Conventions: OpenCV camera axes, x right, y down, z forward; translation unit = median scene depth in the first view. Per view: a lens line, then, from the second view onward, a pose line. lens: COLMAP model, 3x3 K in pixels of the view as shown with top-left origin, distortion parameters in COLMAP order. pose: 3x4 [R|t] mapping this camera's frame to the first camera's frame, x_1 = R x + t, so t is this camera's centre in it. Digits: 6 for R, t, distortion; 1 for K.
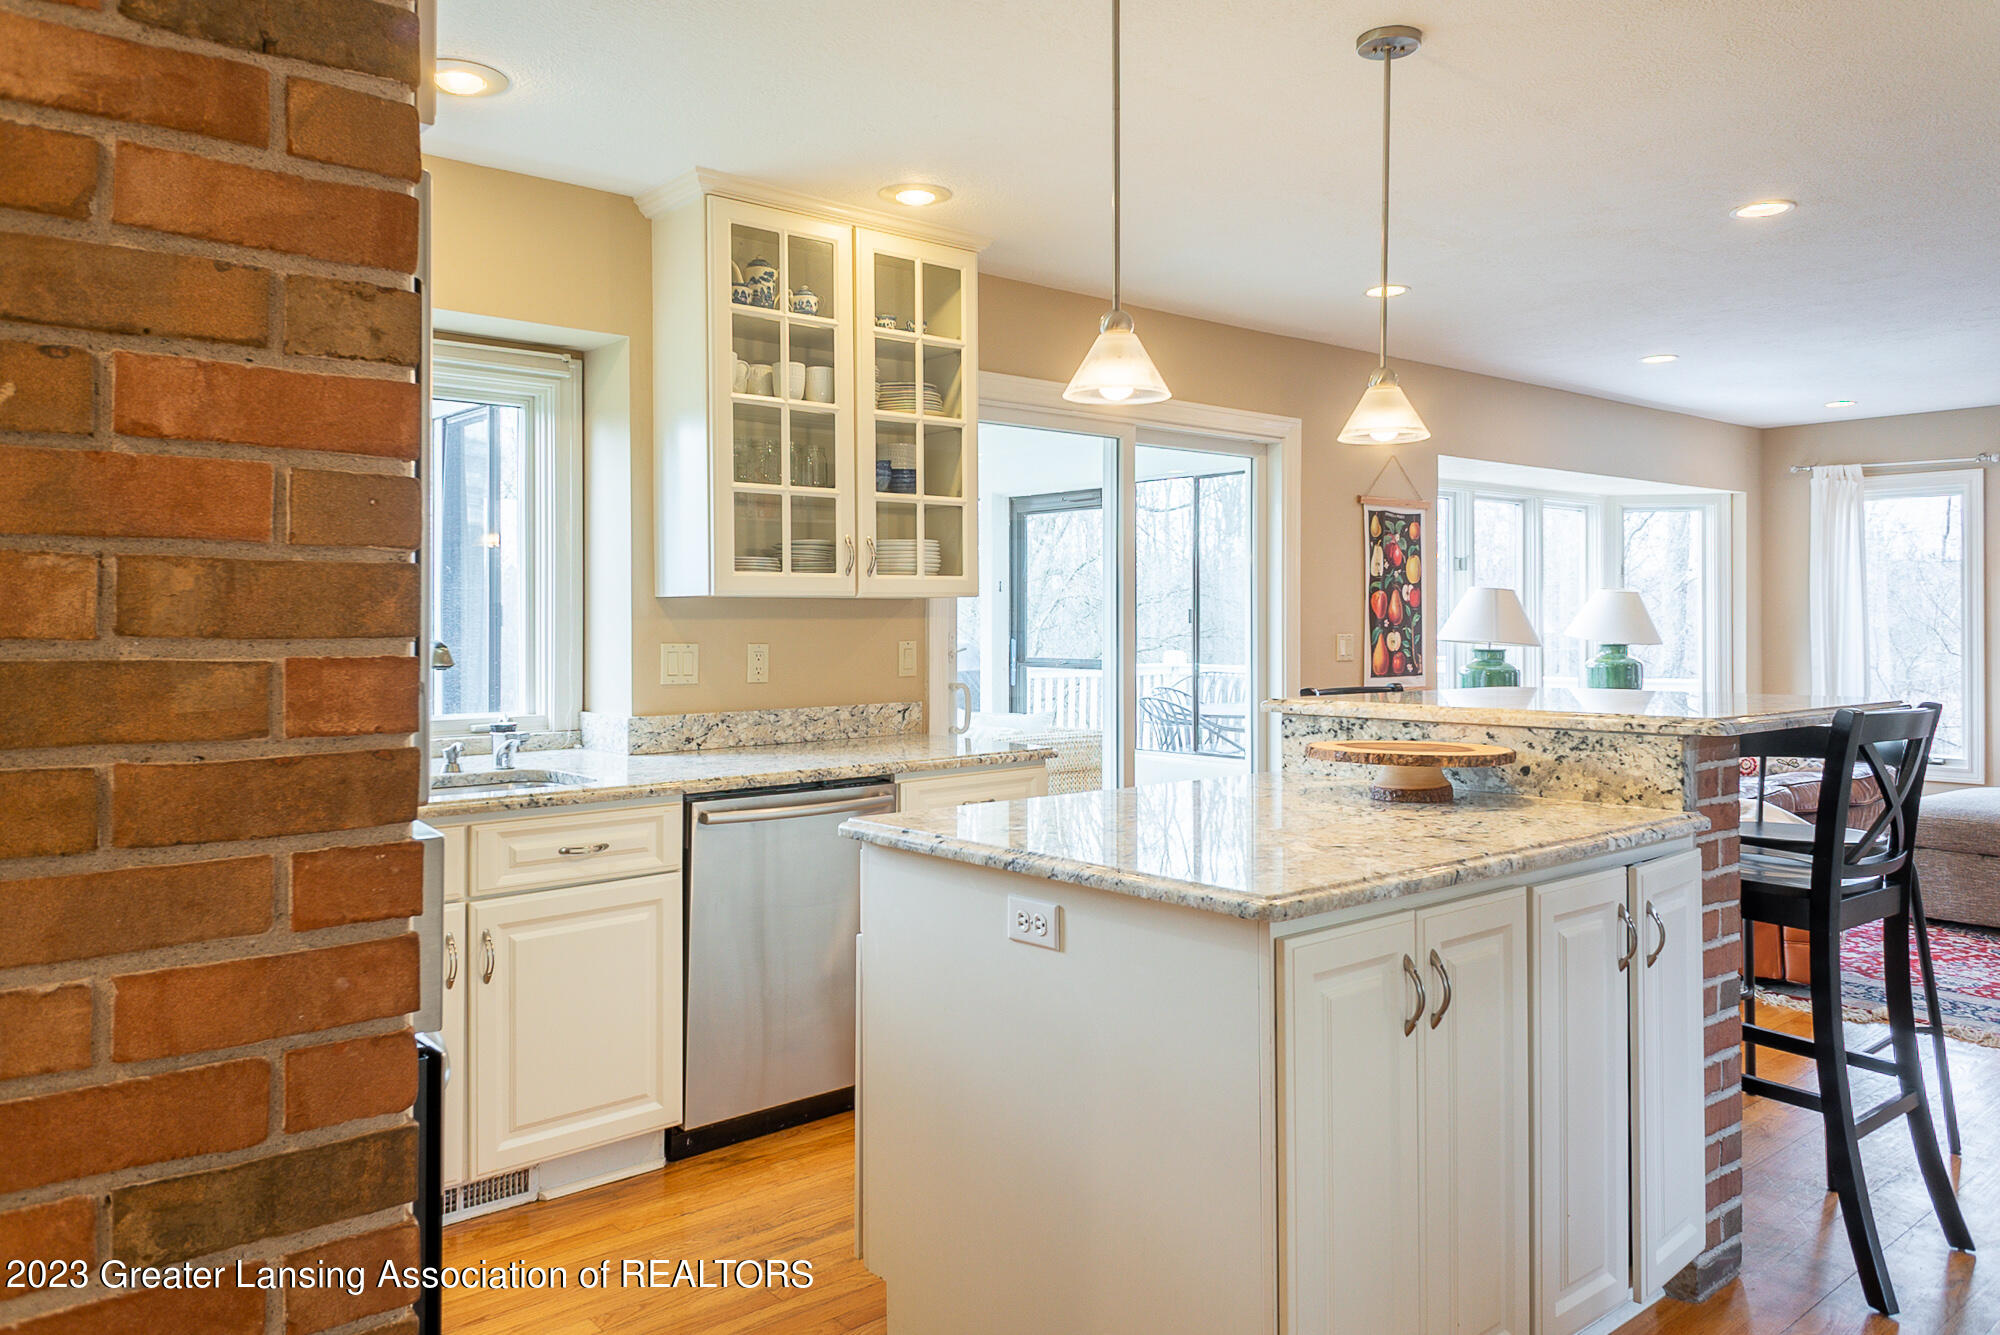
lens RADIAL K [[1372.4, 0, 1004.4], [0, 1372.4, 646.7], [0, 0, 1]] dist [0.025790, -0.039741]
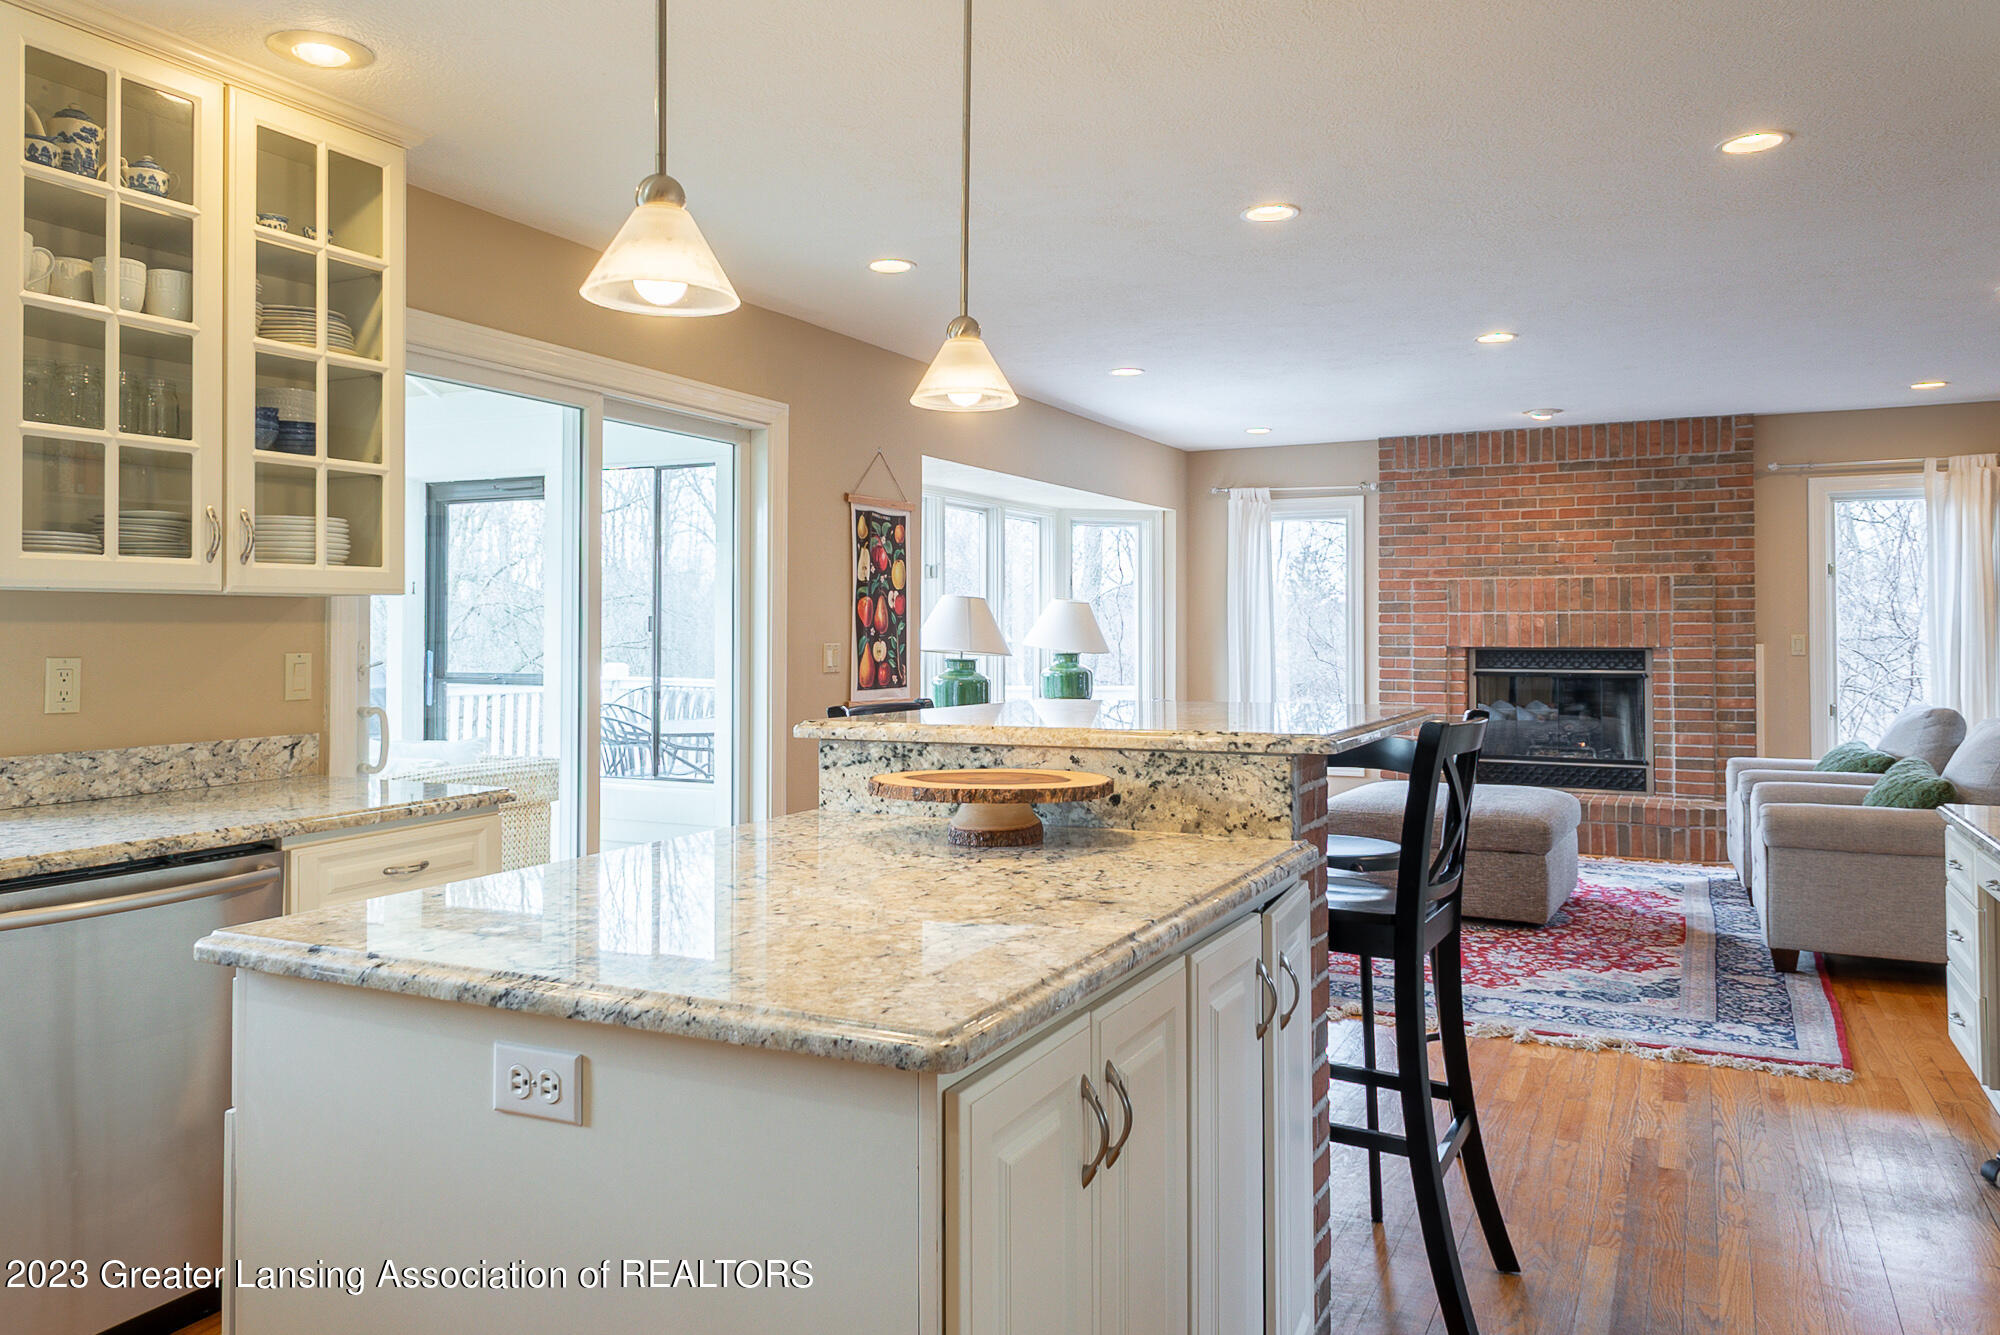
lens RADIAL K [[1372.4, 0, 987.3], [0, 1372.4, 614.5], [0, 0, 1]] dist [0.025790, -0.039741]
pose [[0.919536, 0.006500, 0.392953, -0.023270], [0.006052, 0.999510, -0.030695, 0.000322], [-0.392960, 0.030603, 0.919046, 0.177196]]
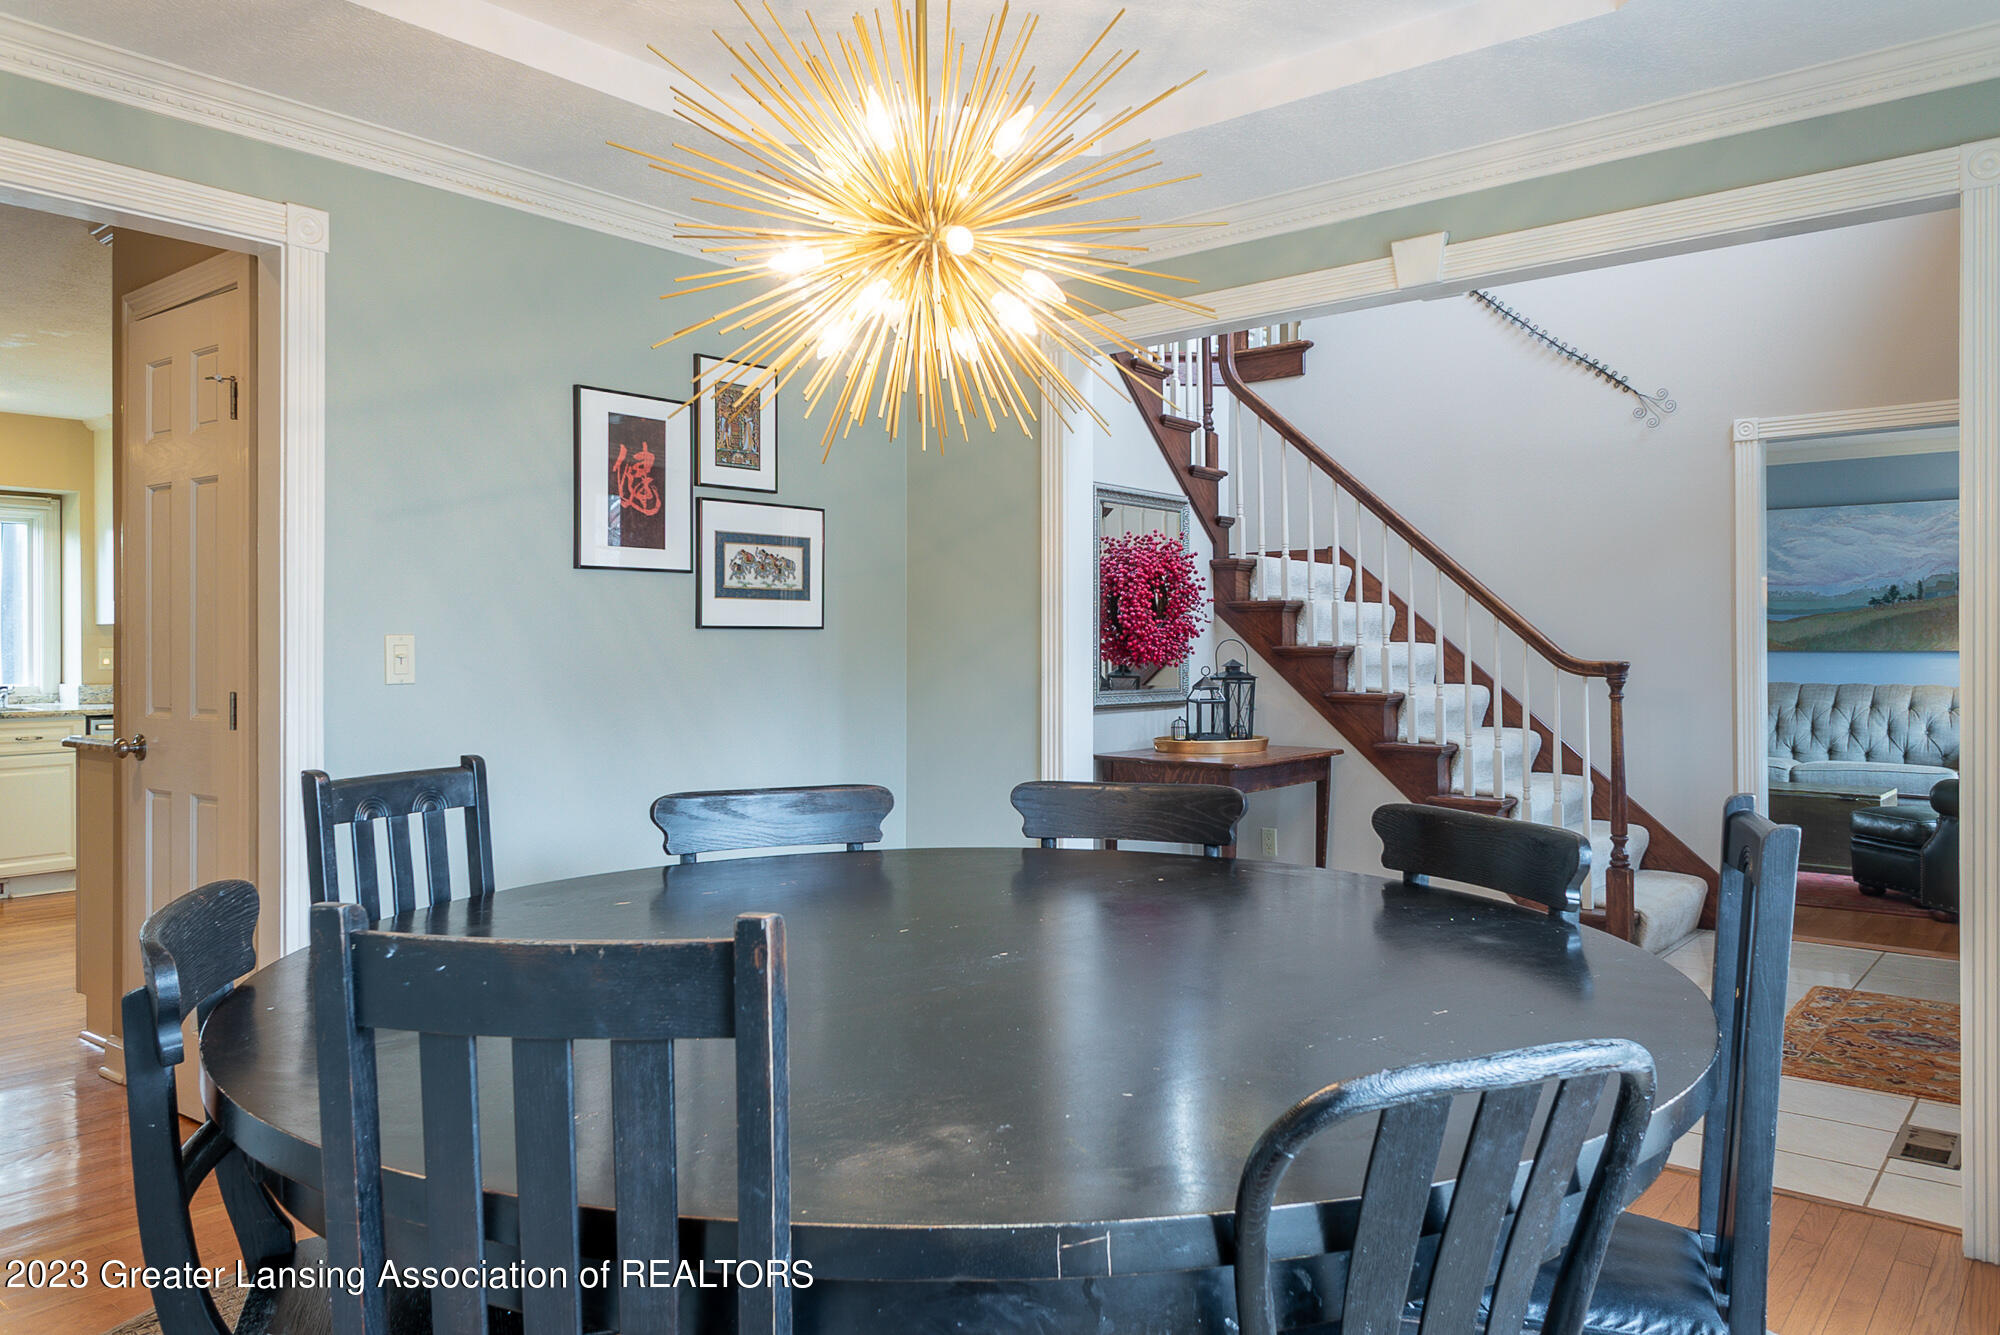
lens RADIAL K [[1372.4, 0, 1003.4], [0, 1372.4, 661.9], [0, 0, 1]] dist [0.025790, -0.039741]
pose [[0.984163, -0.003745, 0.177224, 0.641167], [0.003751, 0.999993, 0.000305, 0.020967], [-0.177224, 0.000365, 0.984170, -1.109484]]
